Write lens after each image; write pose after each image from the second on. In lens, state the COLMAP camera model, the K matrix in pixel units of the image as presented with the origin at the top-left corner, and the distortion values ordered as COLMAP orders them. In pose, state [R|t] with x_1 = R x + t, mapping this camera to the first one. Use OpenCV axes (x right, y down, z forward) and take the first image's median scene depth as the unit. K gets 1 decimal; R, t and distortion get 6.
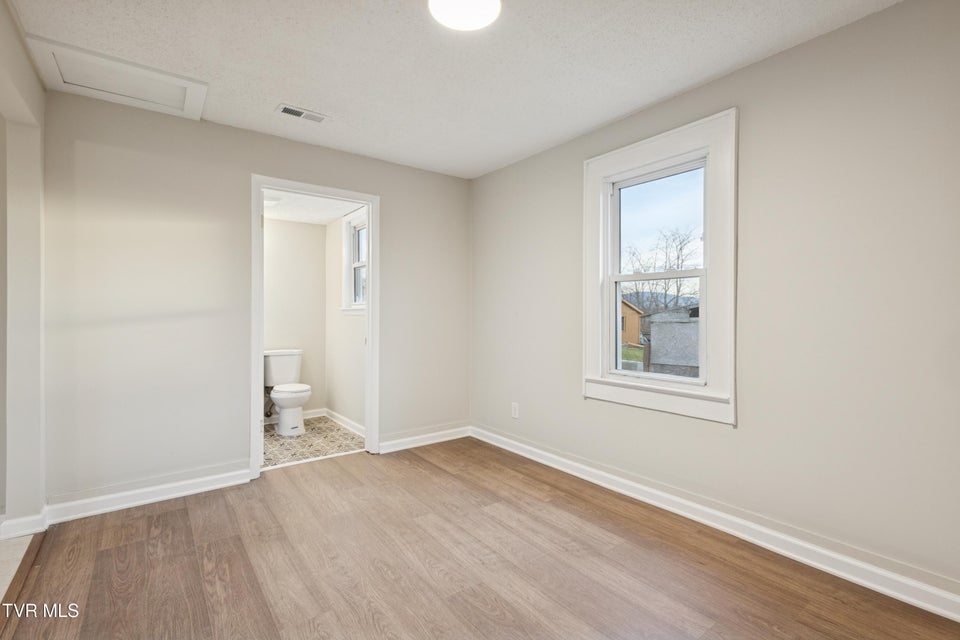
lens RADIAL K [[438.6, 0, 494.6], [0, 438.6, 311.7], [0, 0, 1]] dist [0.001464, 0.000513]
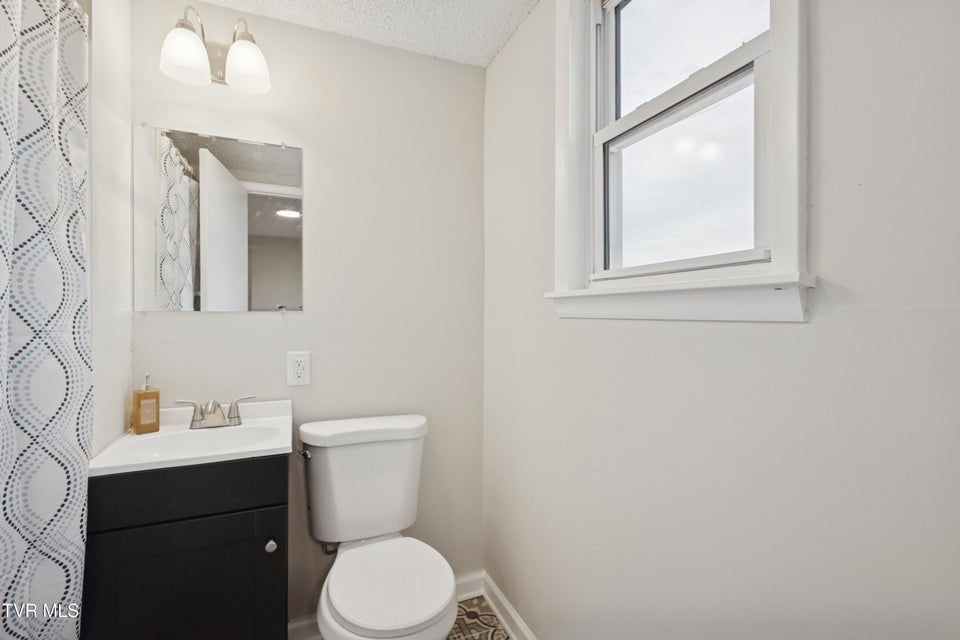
lens RADIAL K [[438.6, 0, 479.2], [0, 438.6, 318.1], [0, 0, 1]] dist [0.001464, 0.000513]
pose [[0.964420, 0.000289, -0.264373, -0.320402], [0.001229, 0.999984, 0.005576, 0.007237], [0.264371, -0.005702, 0.964404, 0.710687]]
